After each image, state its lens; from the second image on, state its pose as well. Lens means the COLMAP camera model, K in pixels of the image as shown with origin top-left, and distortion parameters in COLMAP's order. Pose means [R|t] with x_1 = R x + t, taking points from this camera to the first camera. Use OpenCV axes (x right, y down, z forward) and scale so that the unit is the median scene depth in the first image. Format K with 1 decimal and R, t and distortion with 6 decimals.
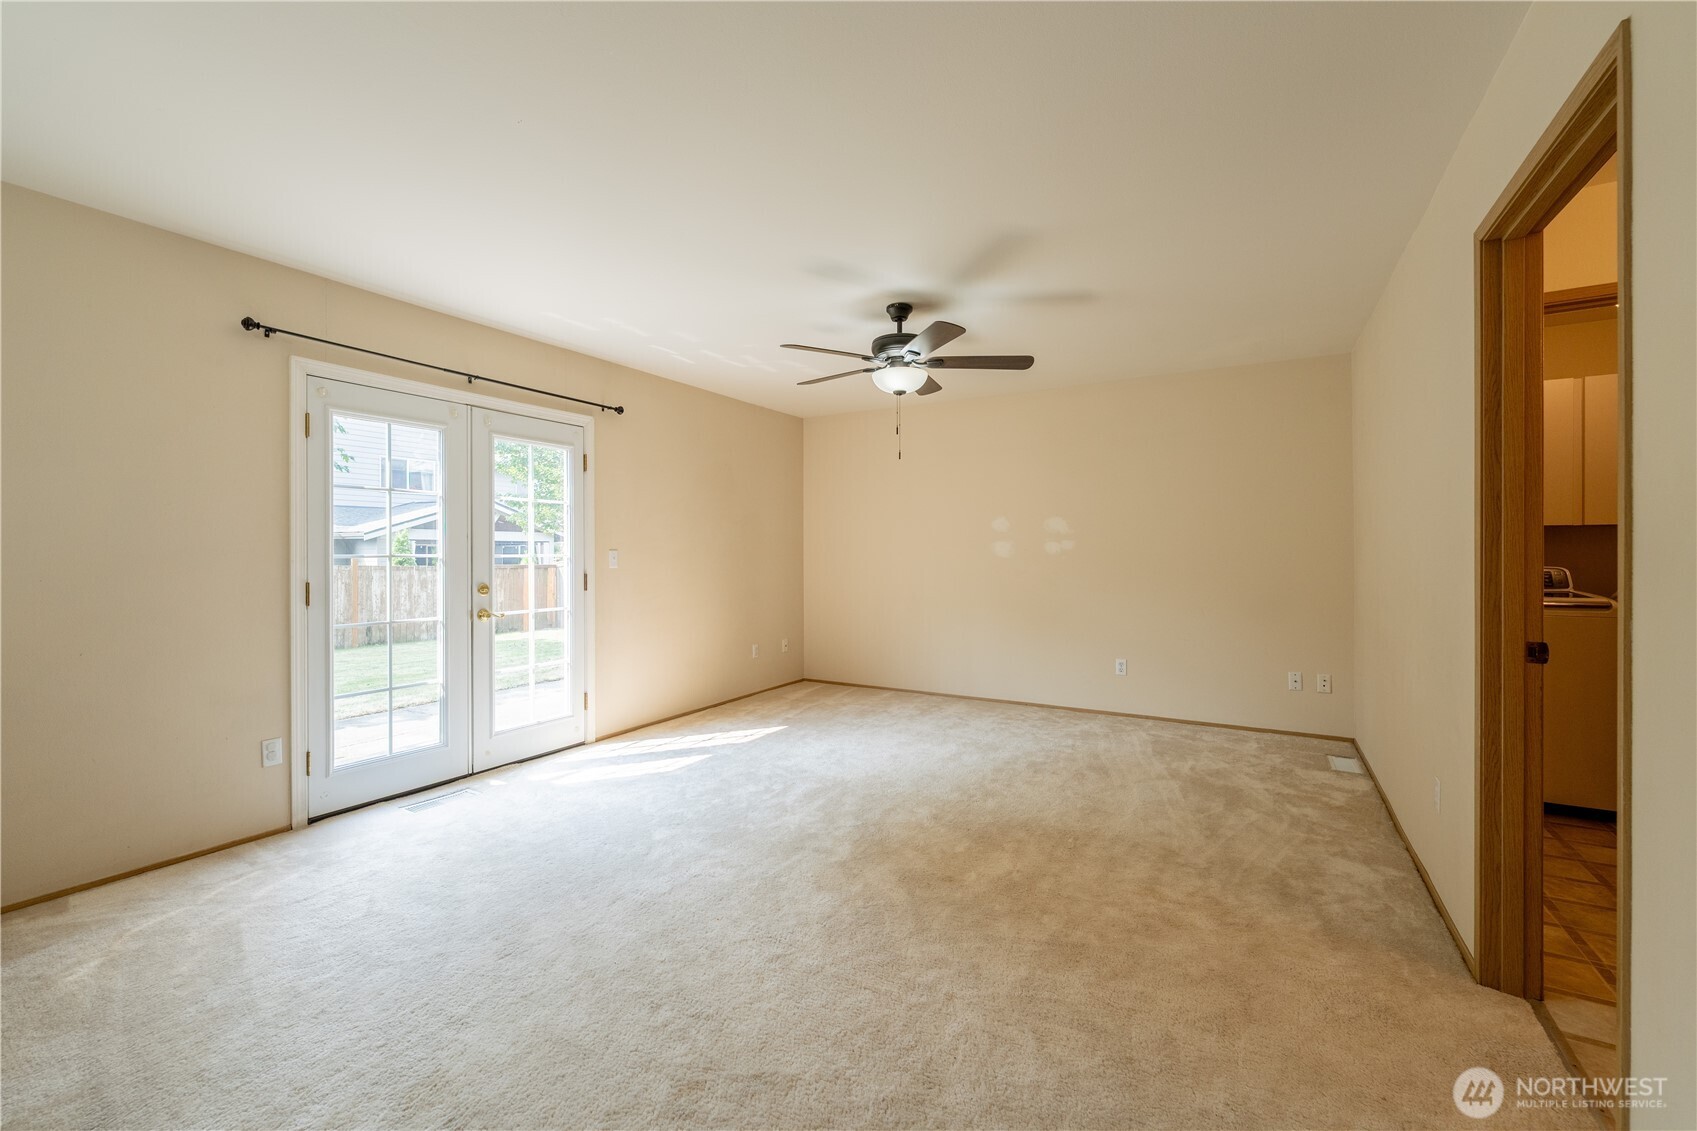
lens RADIAL K [[690.4, 0, 835.9], [0, 690.4, 553.9], [0, 0, 1]] dist [-0.000226, -0.000507]
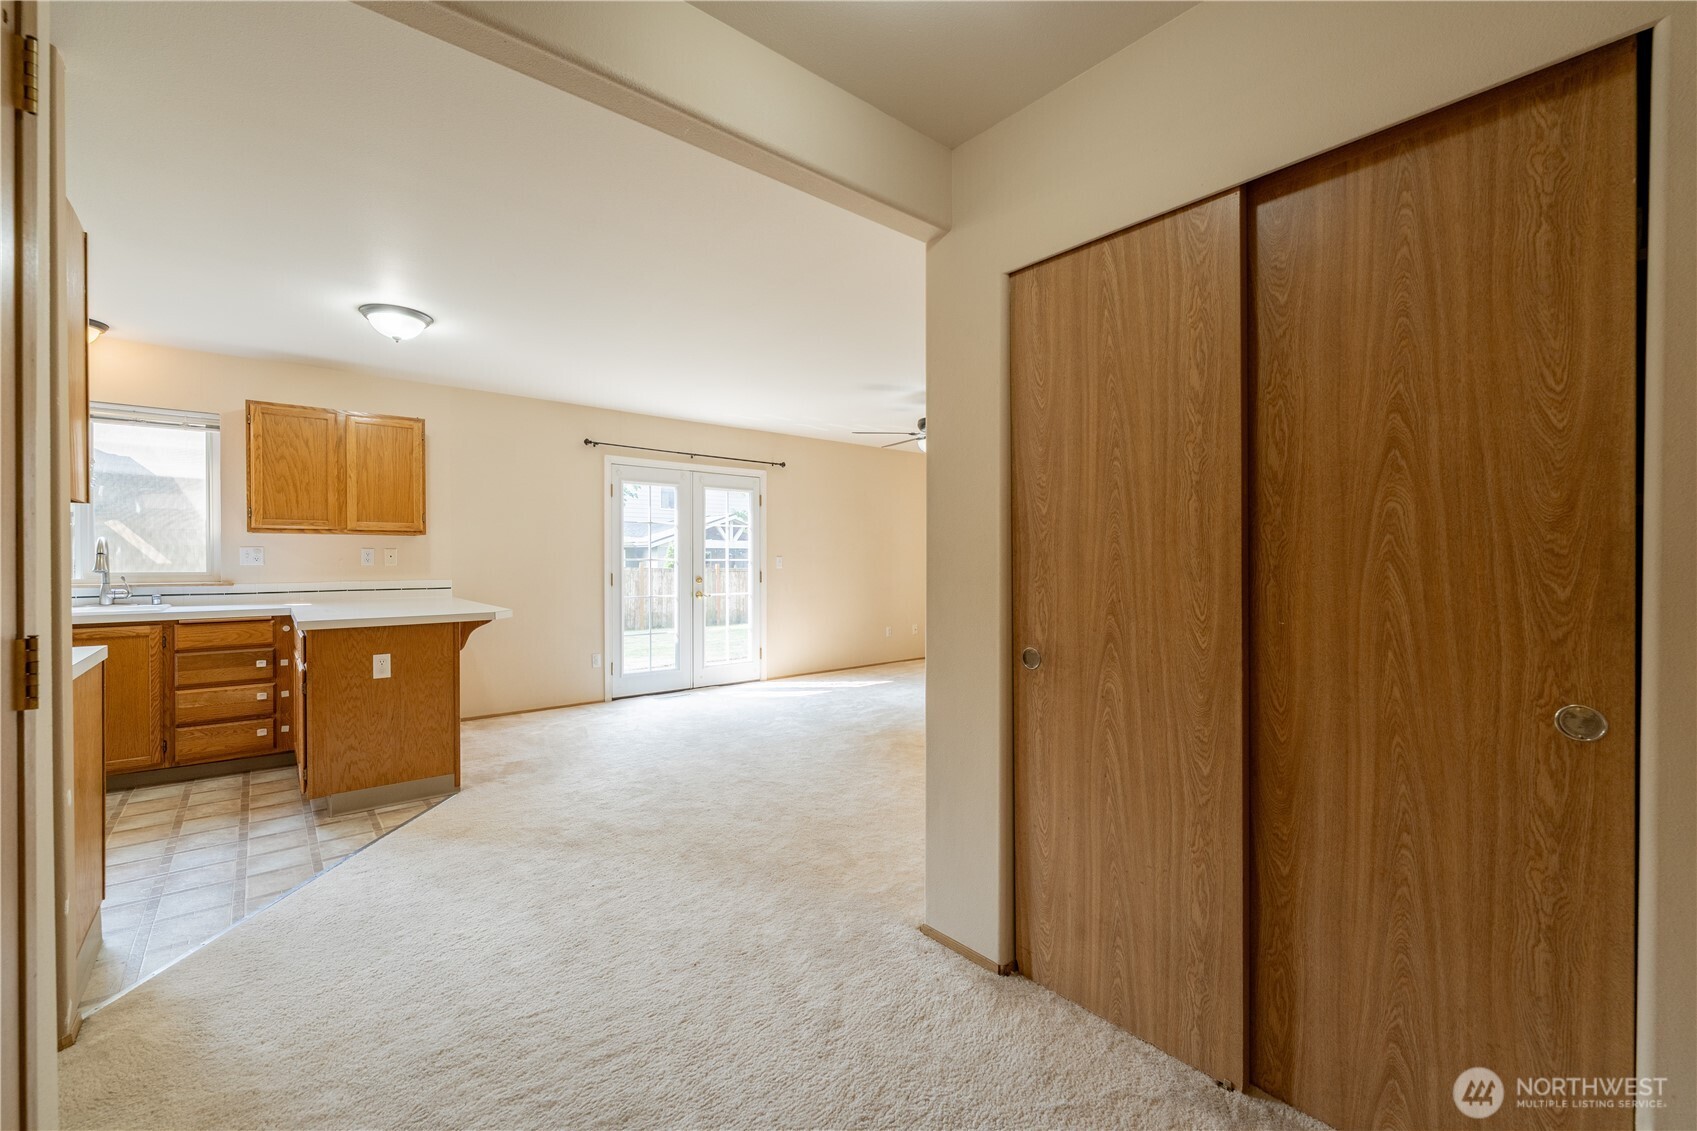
lens RADIAL K [[690.4, 0, 839.2], [0, 690.4, 563.3], [0, 0, 1]] dist [-0.000226, -0.000507]
pose [[0.944841, 0.005341, -0.327486, 0.368136], [-0.003680, 0.999977, 0.005692, 0.000298], [0.327509, -0.004172, 0.944839, -0.484896]]
